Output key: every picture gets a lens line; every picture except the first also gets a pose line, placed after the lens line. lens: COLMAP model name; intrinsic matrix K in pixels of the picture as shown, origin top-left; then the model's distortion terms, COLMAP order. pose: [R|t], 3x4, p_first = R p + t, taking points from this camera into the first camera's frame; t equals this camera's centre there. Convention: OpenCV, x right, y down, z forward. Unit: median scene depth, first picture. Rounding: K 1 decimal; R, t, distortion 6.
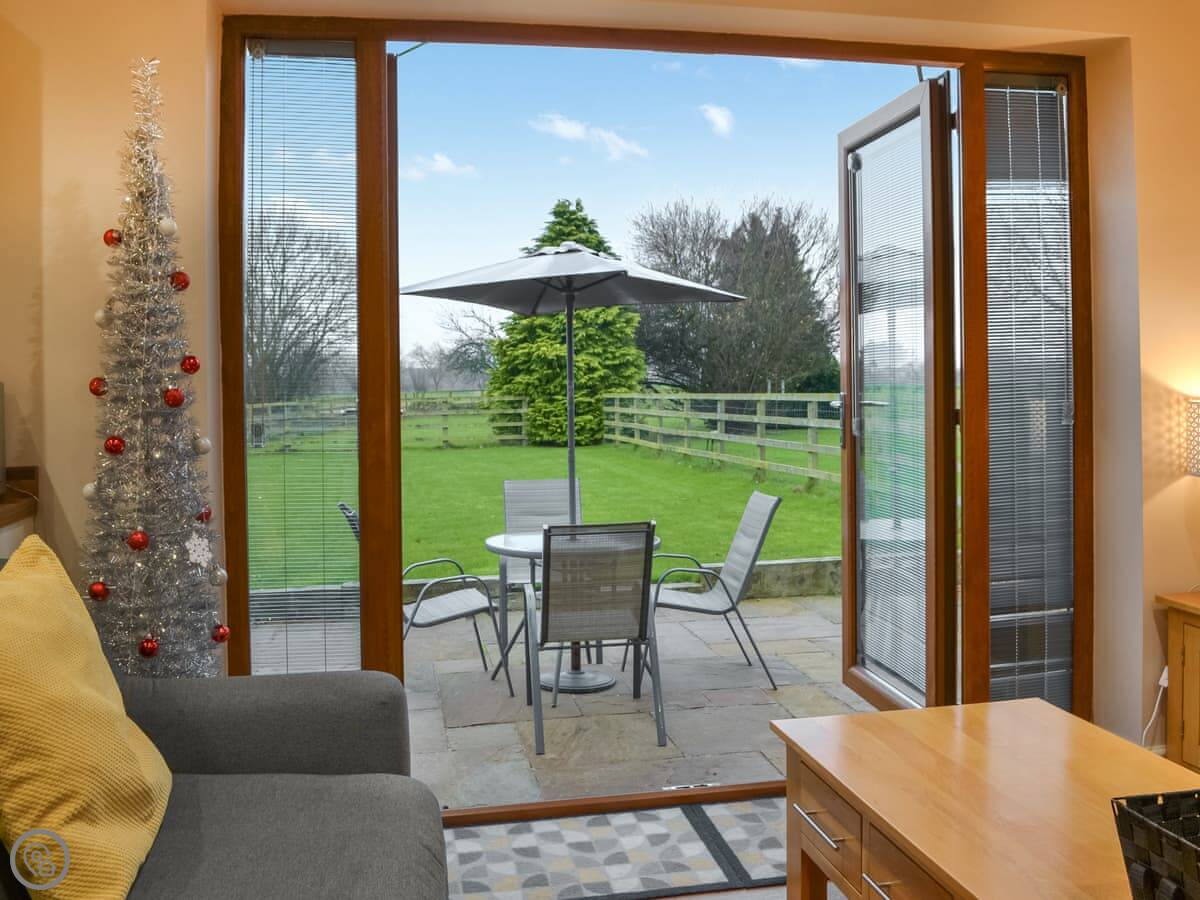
lens RADIAL K [[1095.8, 0, 630.2], [0, 1095.8, 380.1], [0, 0, 1]] dist [-0.064129, 0.010507]
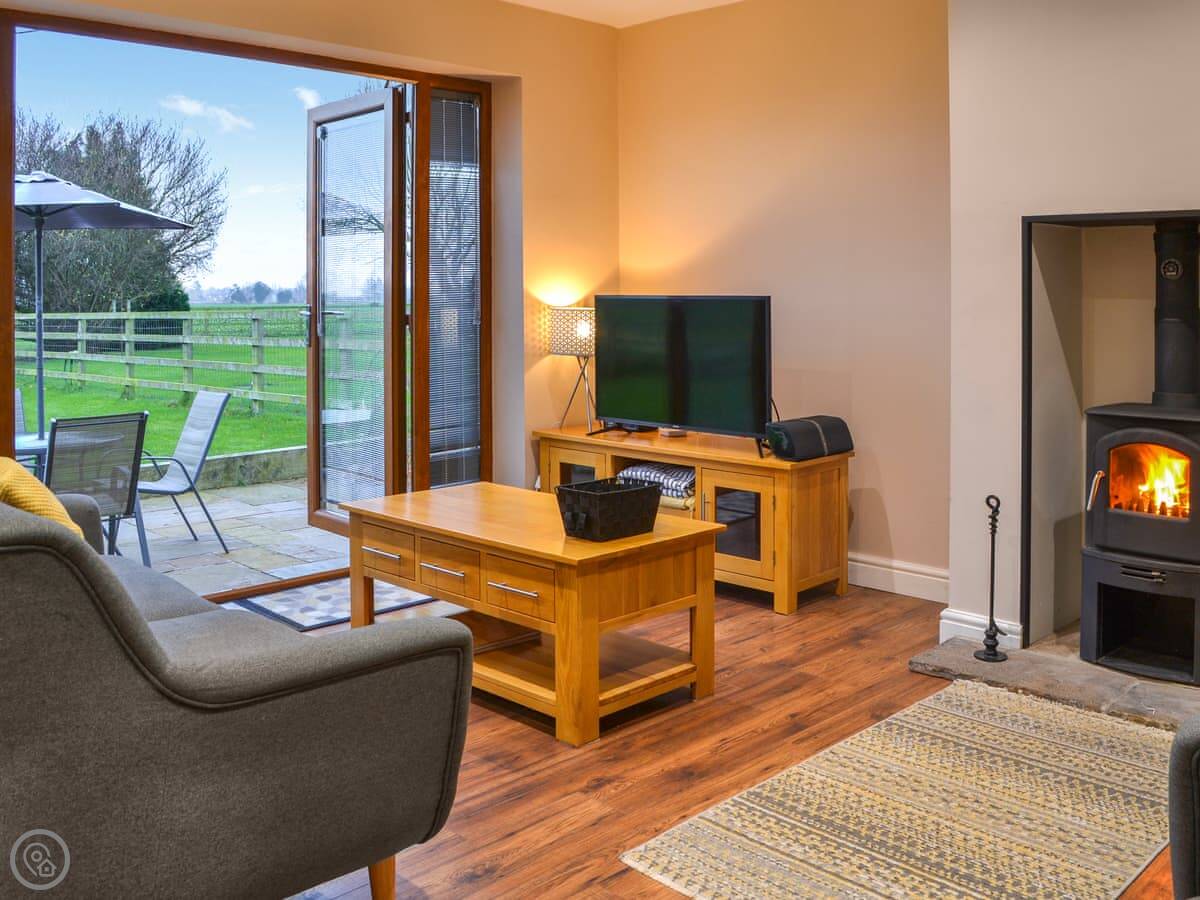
lens RADIAL K [[1158.1, 0, 597.6], [0, 1158.1, 341.1], [0, 0, 1]] dist [-0.078665, 0.013476]
pose [[0.837954, -0.014747, 0.545542, -0.286765], [-0.003347, 0.999477, 0.032158, 0.009697], [-0.545731, -0.028773, 0.837466, -0.380049]]
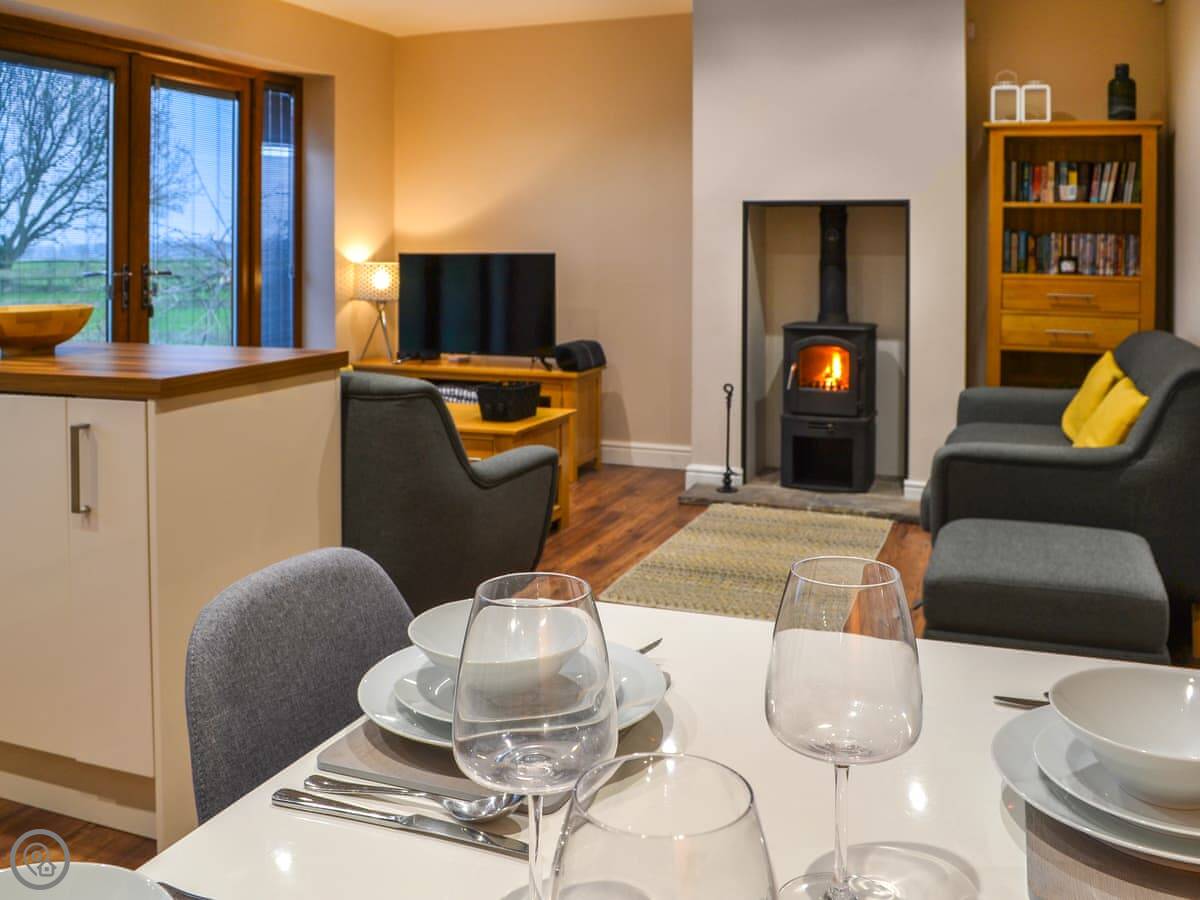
lens RADIAL K [[1158.1, 0, 597.6], [0, 1158.1, 341.1], [0, 0, 1]] dist [-0.078665, 0.013476]
pose [[0.555279, -0.059921, 0.829503, -0.792462], [0.000097, 0.997406, 0.071985, 0.007079], [-0.831664, -0.039891, 0.553844, -0.438910]]
